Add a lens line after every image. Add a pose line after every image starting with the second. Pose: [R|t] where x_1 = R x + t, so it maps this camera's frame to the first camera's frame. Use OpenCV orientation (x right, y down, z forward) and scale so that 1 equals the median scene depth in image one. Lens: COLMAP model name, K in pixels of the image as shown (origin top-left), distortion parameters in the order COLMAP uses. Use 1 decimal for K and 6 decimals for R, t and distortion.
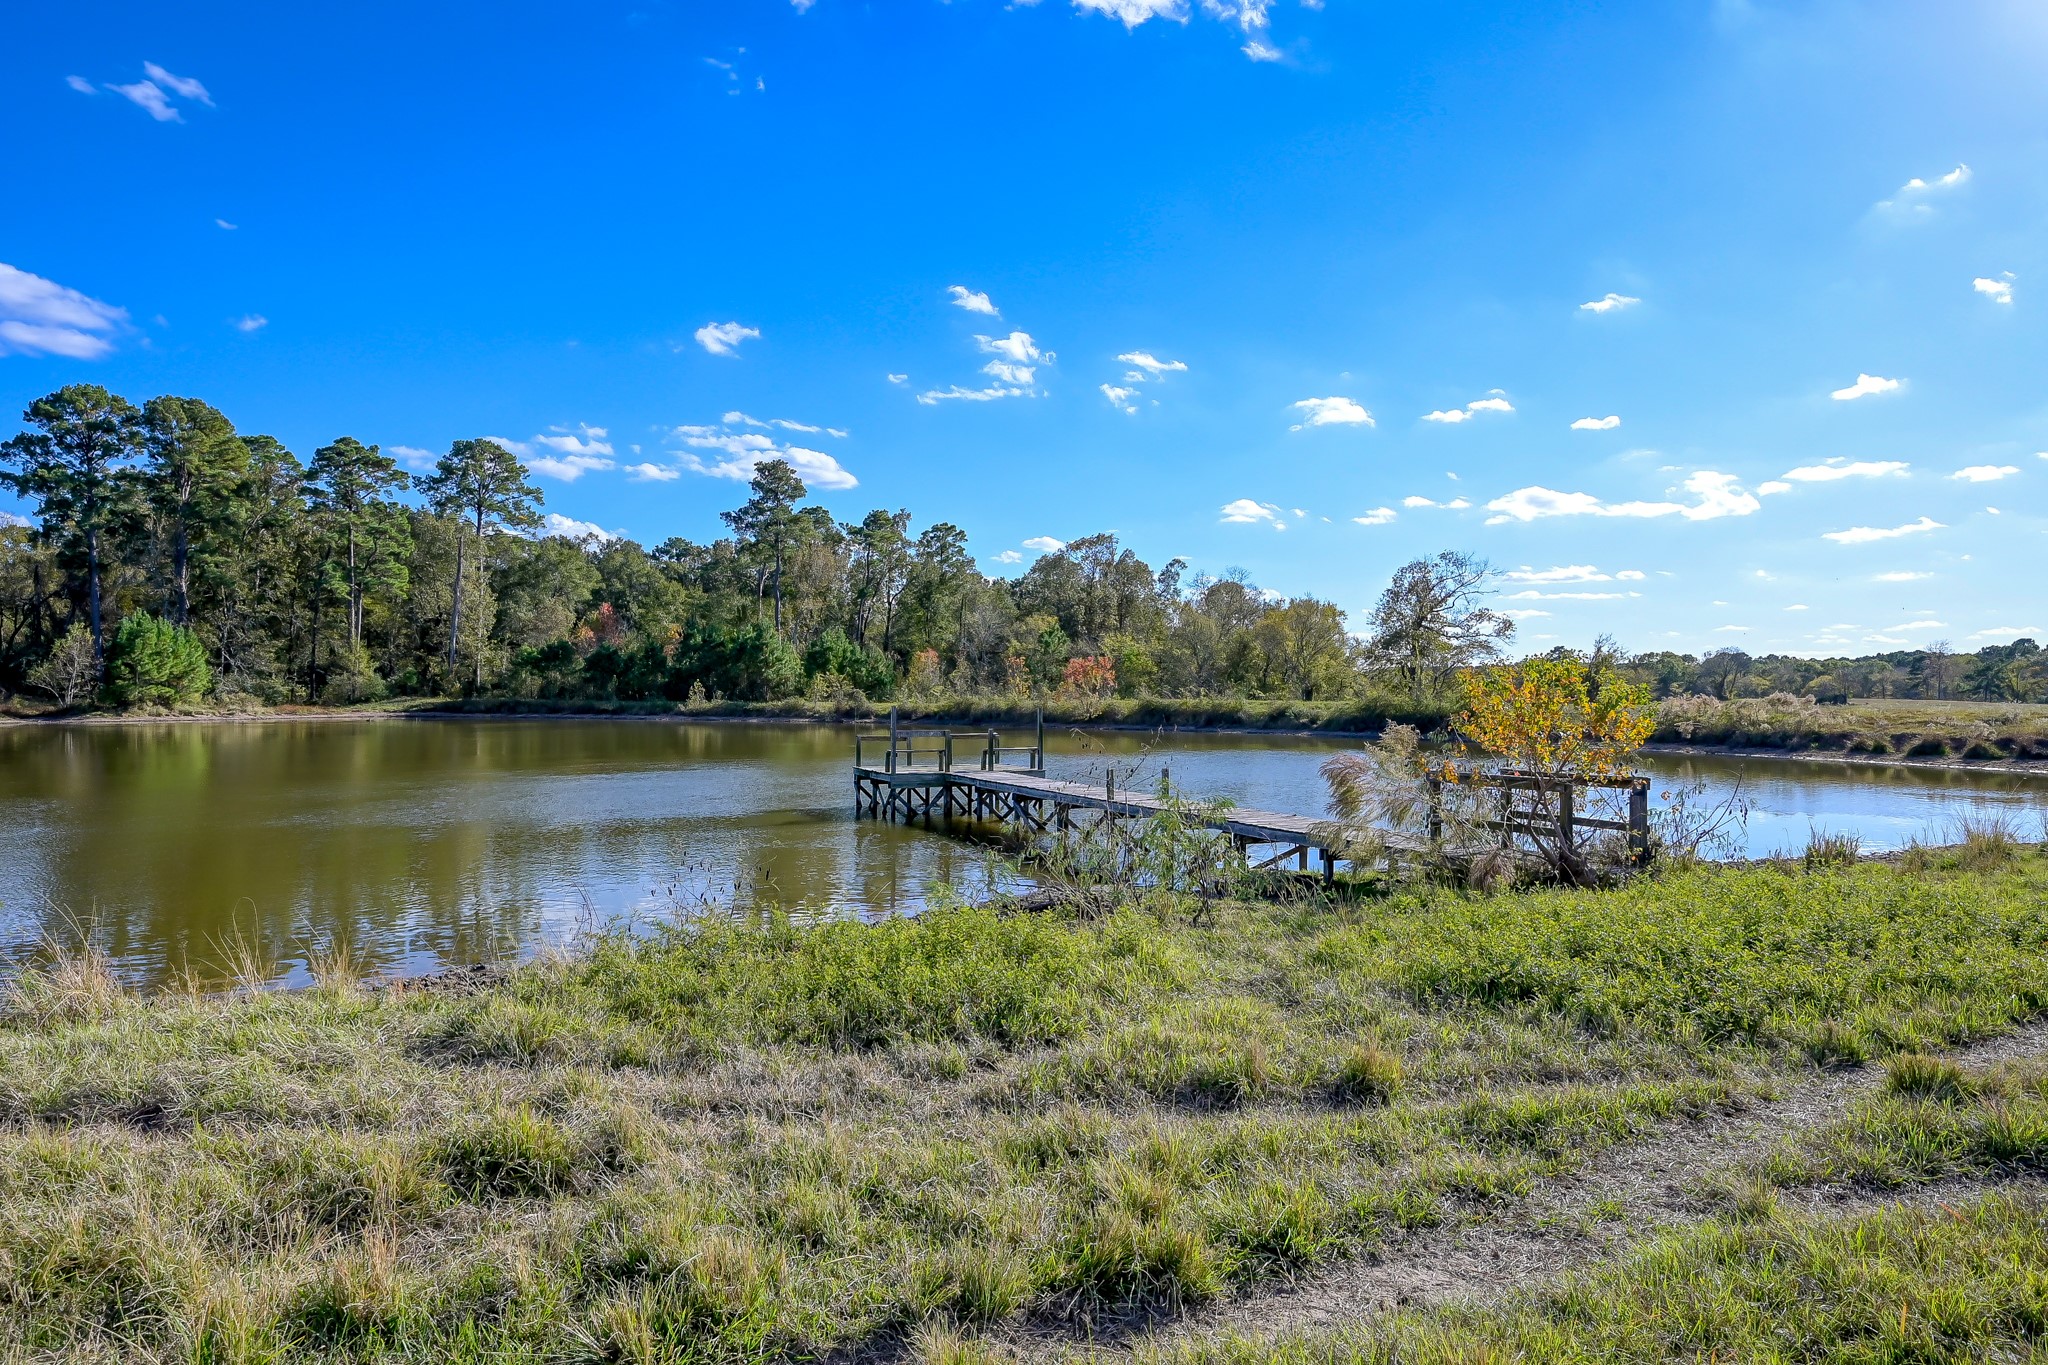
lens RADIAL K [[1245.6, 0, 1013.9], [0, 1245.6, 676.4], [0, 0, 1]] dist [0.002028, -0.002376]
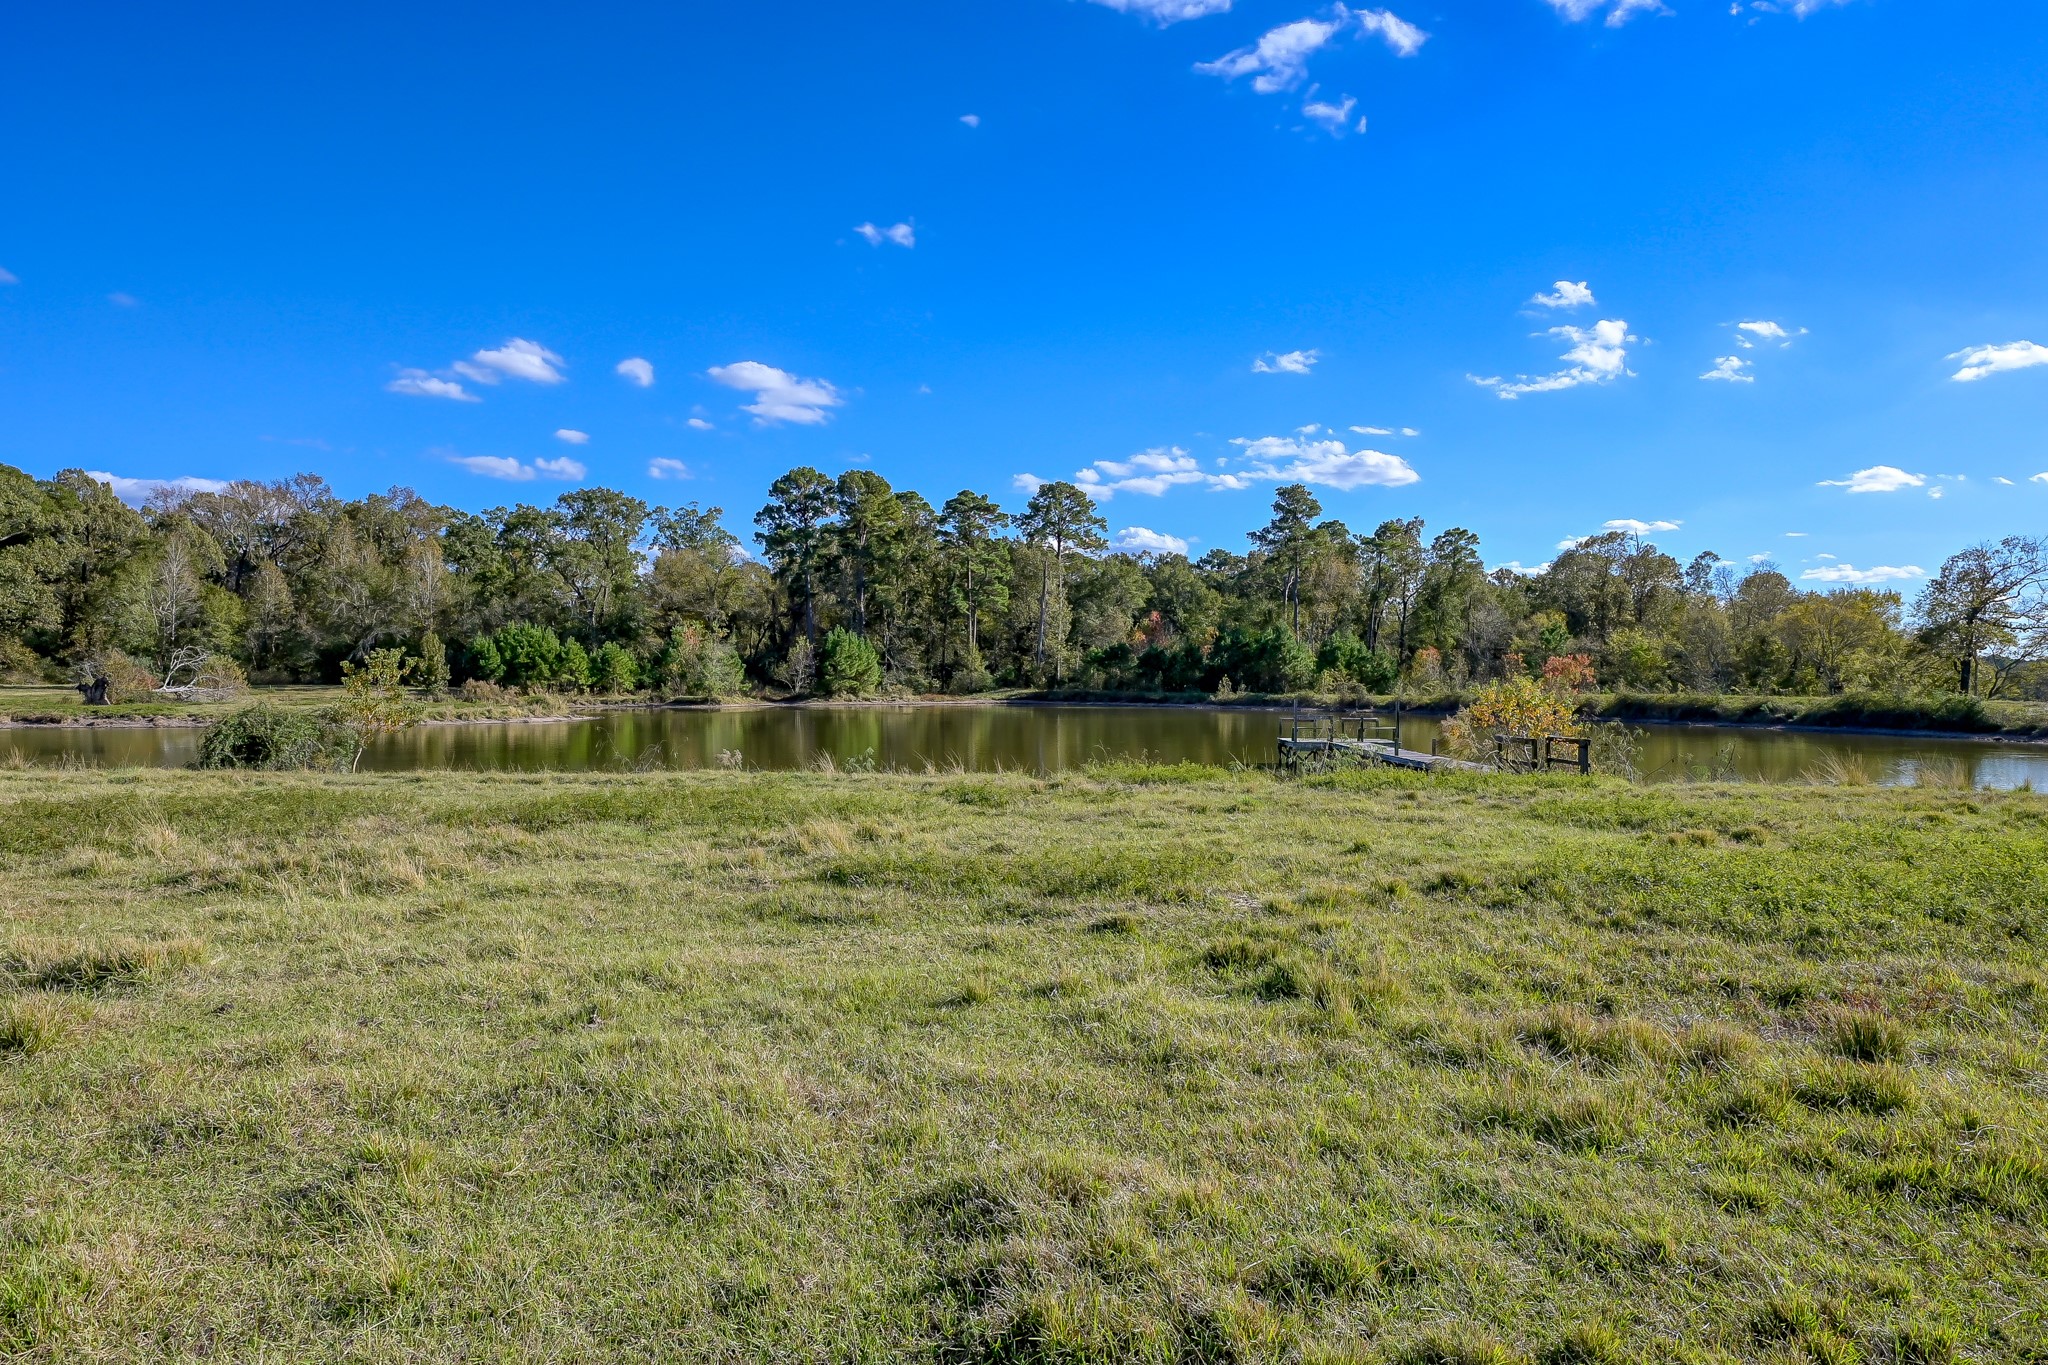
lens RADIAL K [[1188.0, 0, 1022.7], [0, 1188.0, 679.4], [0, 0, 1]] dist [-0.003528, -0.000210]
pose [[0.905439, 0.000822, -0.424475, 0.051655], [0.003313, 0.999954, 0.009003, -0.003777], [0.424463, -0.009558, 0.905395, -0.112640]]
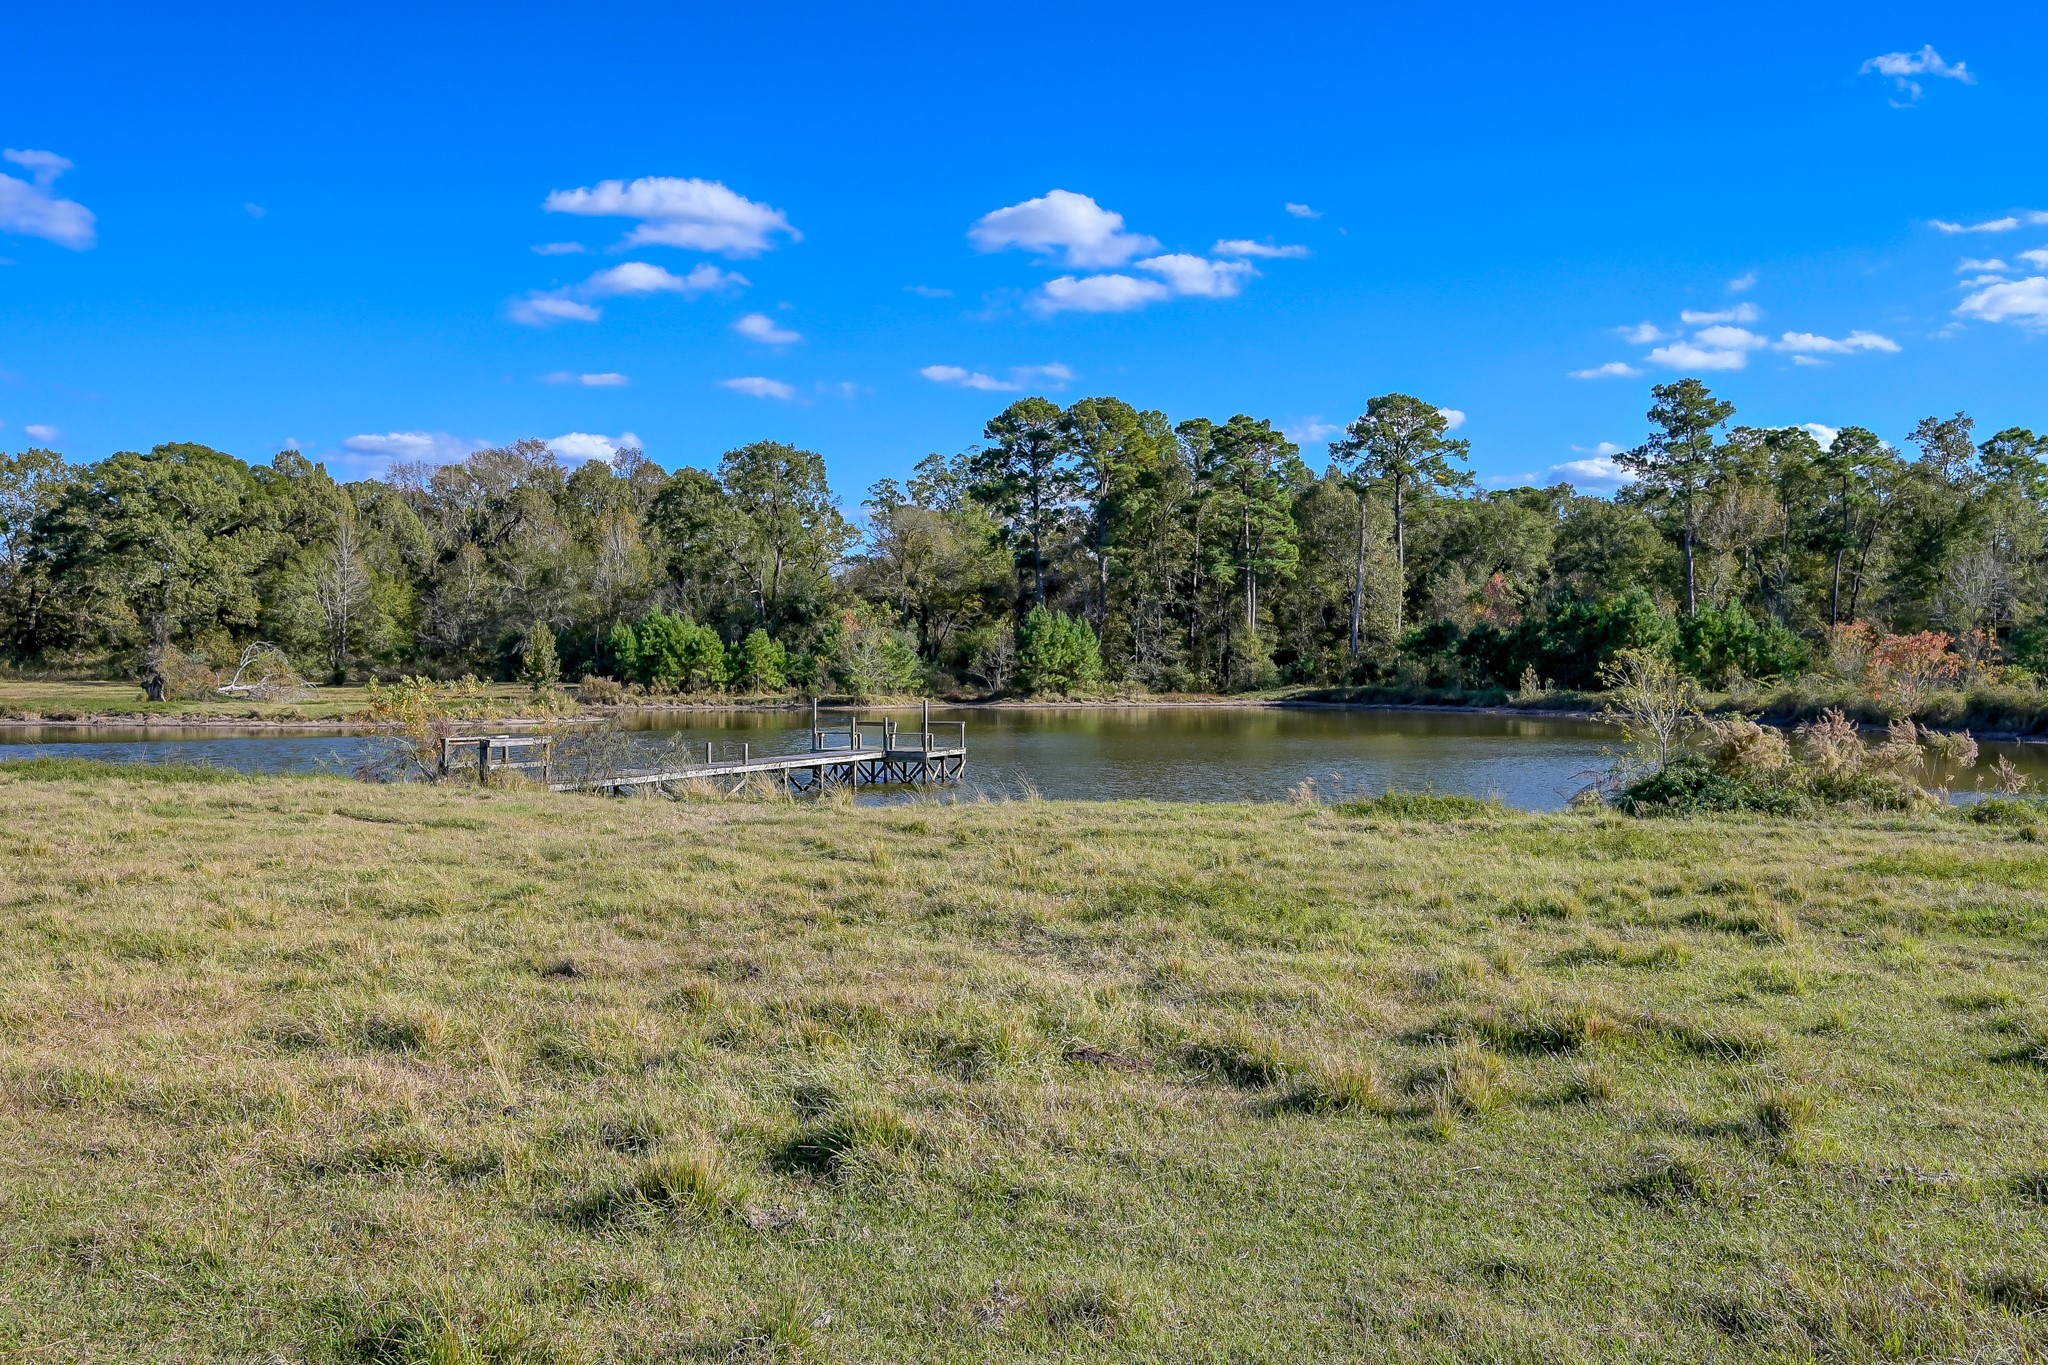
lens RADIAL K [[1681.4, 0, 1022.8], [0, 1681.4, 681.5], [0, 0, 1]] dist [0.012623, 0.000021]
pose [[0.683309, 0.000799, -0.730128, 0.310592], [0.010485, 0.999886, 0.010907, -0.001924], [0.730054, -0.015108, 0.683223, -0.014057]]
